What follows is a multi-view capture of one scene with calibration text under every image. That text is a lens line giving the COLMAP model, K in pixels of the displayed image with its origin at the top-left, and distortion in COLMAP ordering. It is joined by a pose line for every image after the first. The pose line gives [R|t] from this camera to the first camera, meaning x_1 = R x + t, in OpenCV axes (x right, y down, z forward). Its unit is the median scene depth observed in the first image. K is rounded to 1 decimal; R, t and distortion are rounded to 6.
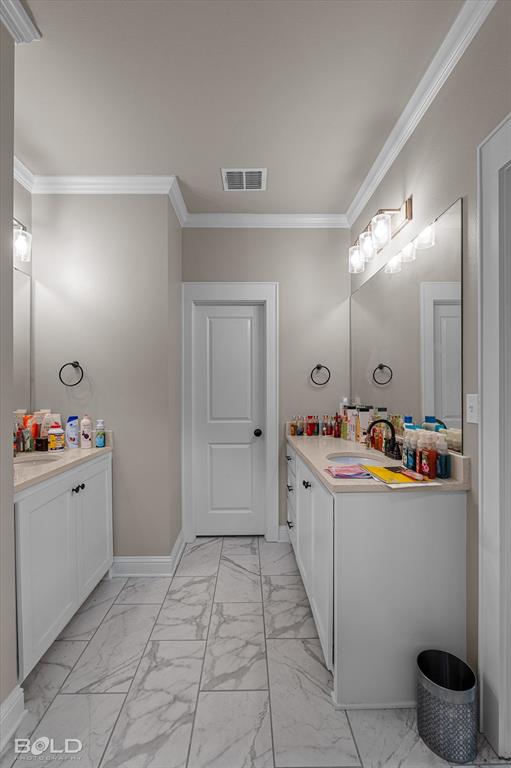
lens RADIAL K [[339.6, 0, 251.7], [0, 339.6, 392.0], [0, 0, 1]] dist [-0.000358, -0.000096]
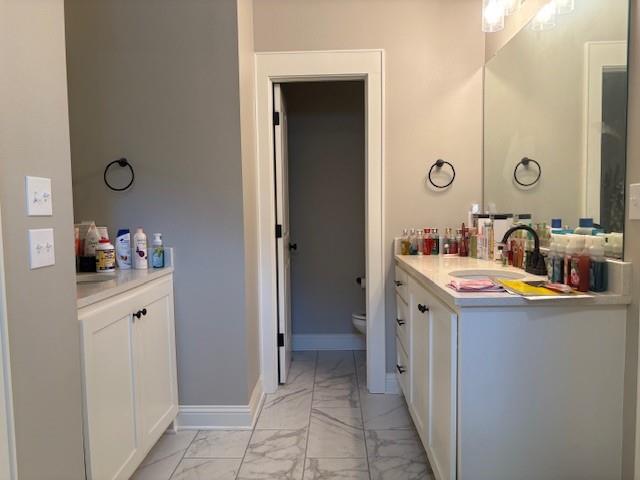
lens RADIAL K [[485.3, 0, 316.5], [0, 485.3, 240.6], [0, 0, 1]] dist [0.022625, -0.002271]
pose [[0.998615, -0.007927, -0.052018, -0.021404], [0.010877, 0.998333, 0.056676, 0.039572], [0.051482, -0.057163, 0.997037, -0.106648]]
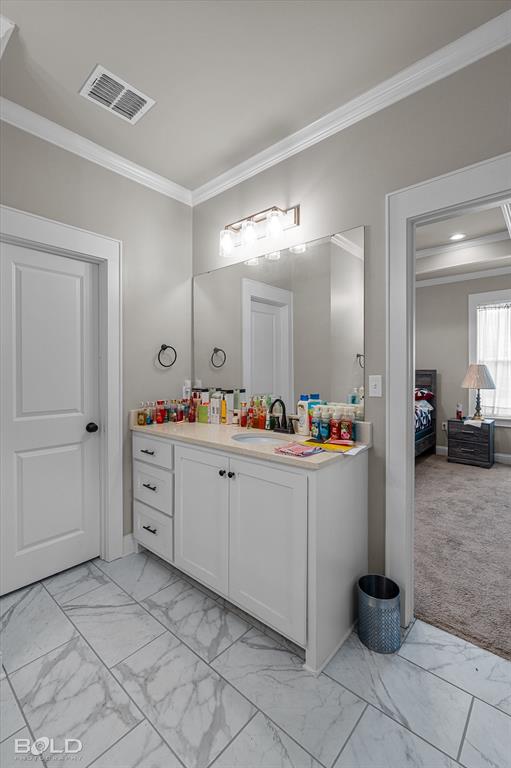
lens RADIAL K [[336.3, 0, 256.1], [0, 336.3, 376.1], [0, 0, 1]] dist [-0.001092, -0.000306]
pose [[0.671163, -0.003729, 0.741300, -0.384156], [0.002831, 0.999993, 0.002468, 0.002654], [-0.741304, 0.000442, 0.671169, 0.266291]]
